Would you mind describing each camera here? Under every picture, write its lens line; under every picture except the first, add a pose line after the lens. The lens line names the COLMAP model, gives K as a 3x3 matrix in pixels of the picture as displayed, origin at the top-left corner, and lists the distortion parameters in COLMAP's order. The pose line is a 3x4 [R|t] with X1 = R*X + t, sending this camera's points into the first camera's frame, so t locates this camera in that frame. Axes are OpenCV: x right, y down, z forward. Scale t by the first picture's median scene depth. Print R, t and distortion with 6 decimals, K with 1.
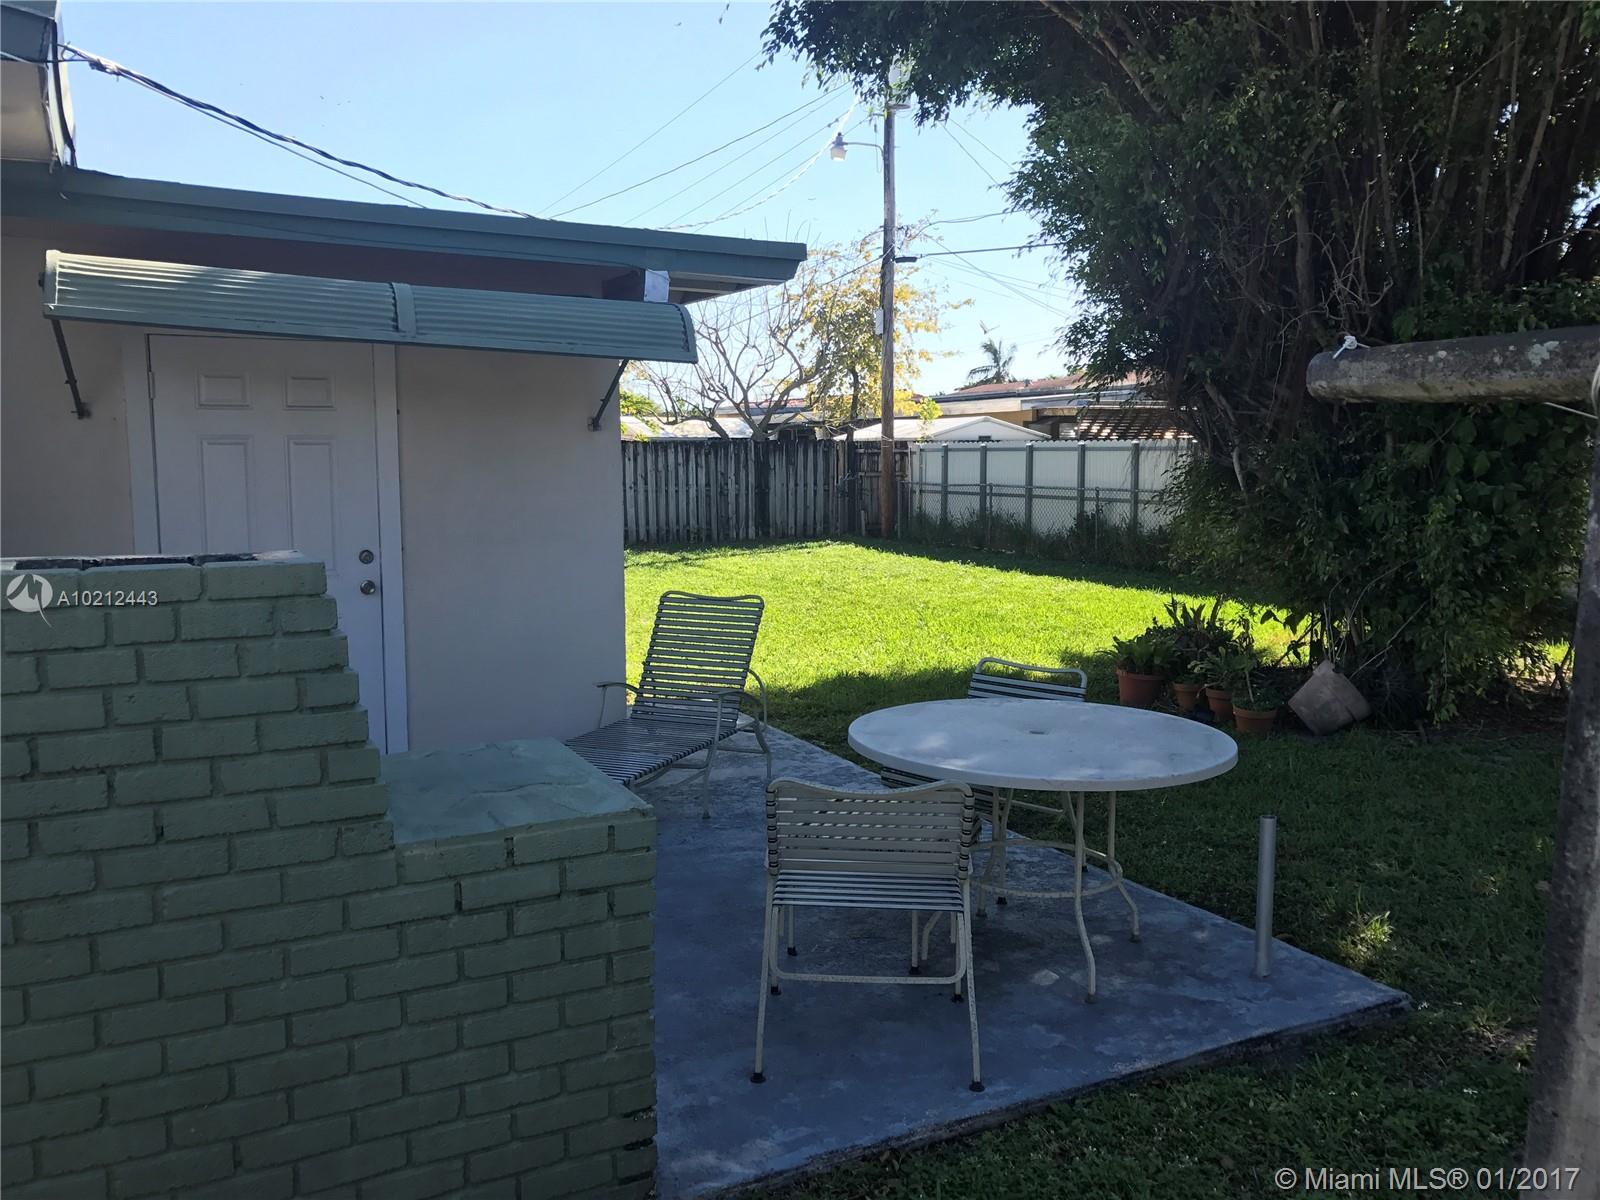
lens RADIAL K [[1323.1, 0, 805.9], [0, 1323.1, 592.8], [0, 0, 1]] dist [0.042125, -0.060552]
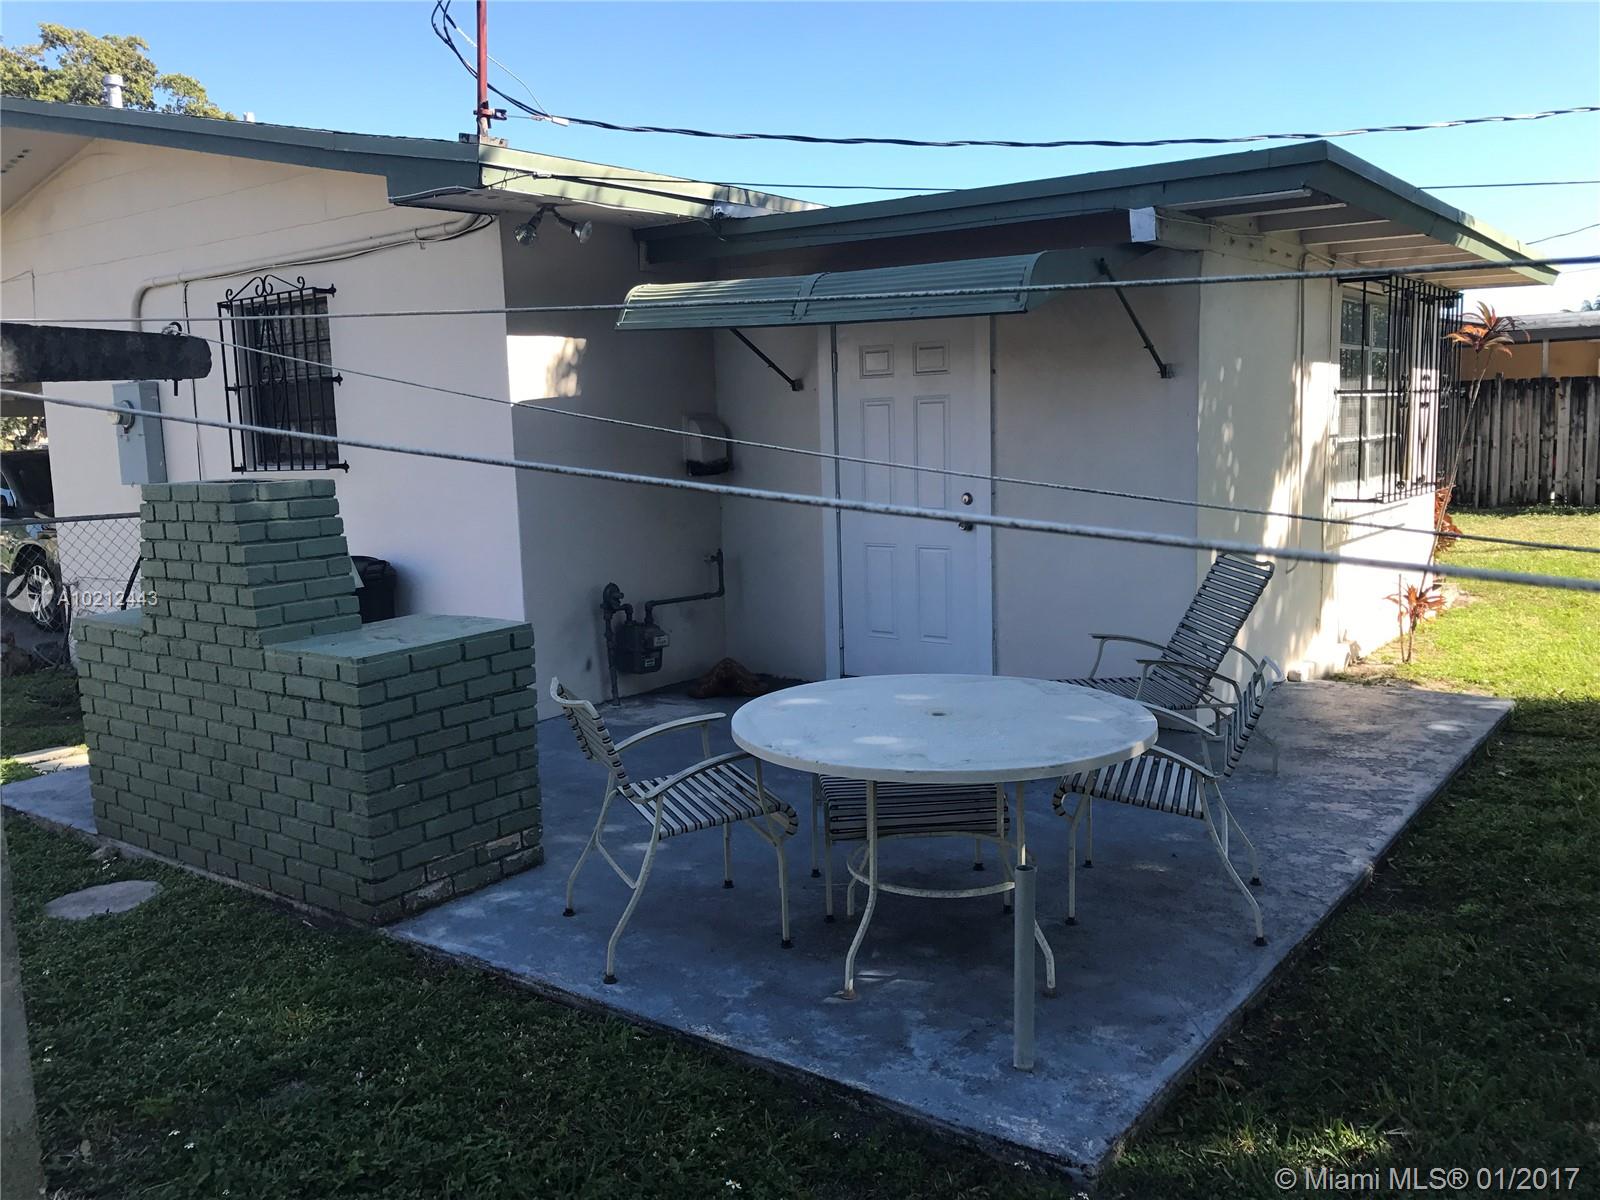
lens RADIAL K [[1323.1, 0, 799.9], [0, 1323.1, 608.8], [0, 0, 1]] dist [0.042125, -0.060552]
pose [[0.429391, 0.115655, -0.895683, 1.035624], [-0.069307, 0.993061, 0.095003, -0.049972], [0.900455, 0.021283, 0.434427, 0.581028]]
